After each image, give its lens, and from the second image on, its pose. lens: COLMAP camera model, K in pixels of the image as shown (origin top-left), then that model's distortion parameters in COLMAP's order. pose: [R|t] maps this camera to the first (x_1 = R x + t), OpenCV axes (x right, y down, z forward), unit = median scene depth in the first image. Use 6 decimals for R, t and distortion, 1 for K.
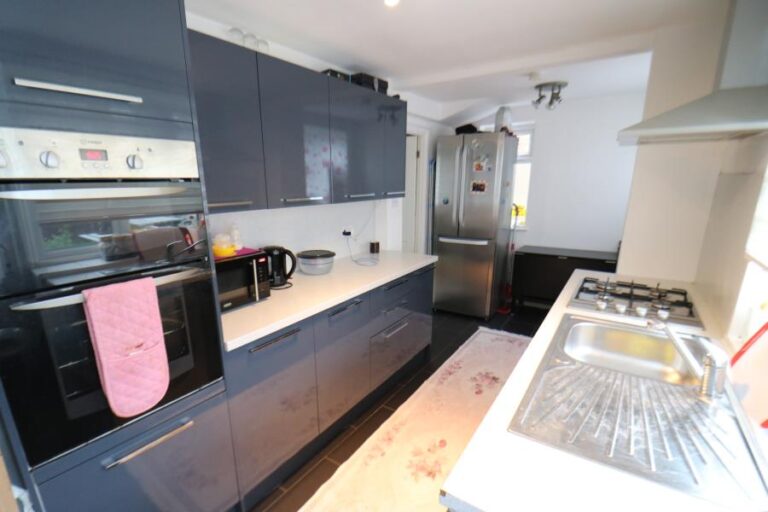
lens RADIAL K [[364.4, 0, 374.2], [0, 364.4, 266.3], [0, 0, 1]] dist [0.000985, 0.000070]
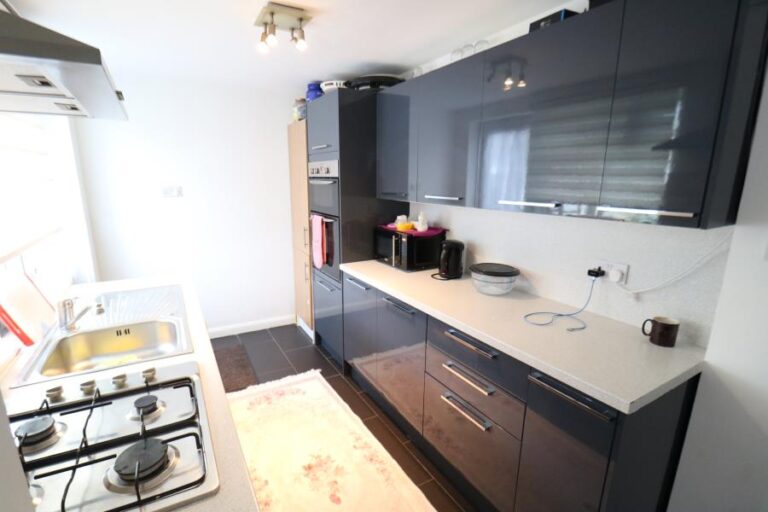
lens RADIAL K [[364.4, 0, 374.2], [0, 364.4, 266.3], [0, 0, 1]] dist [0.000985, 0.000070]
pose [[-0.434621, 0.206542, -0.876610, 0.829393], [-0.217191, 0.920583, 0.324585, -0.307711], [0.874033, 0.331463, -0.355246, 1.300213]]
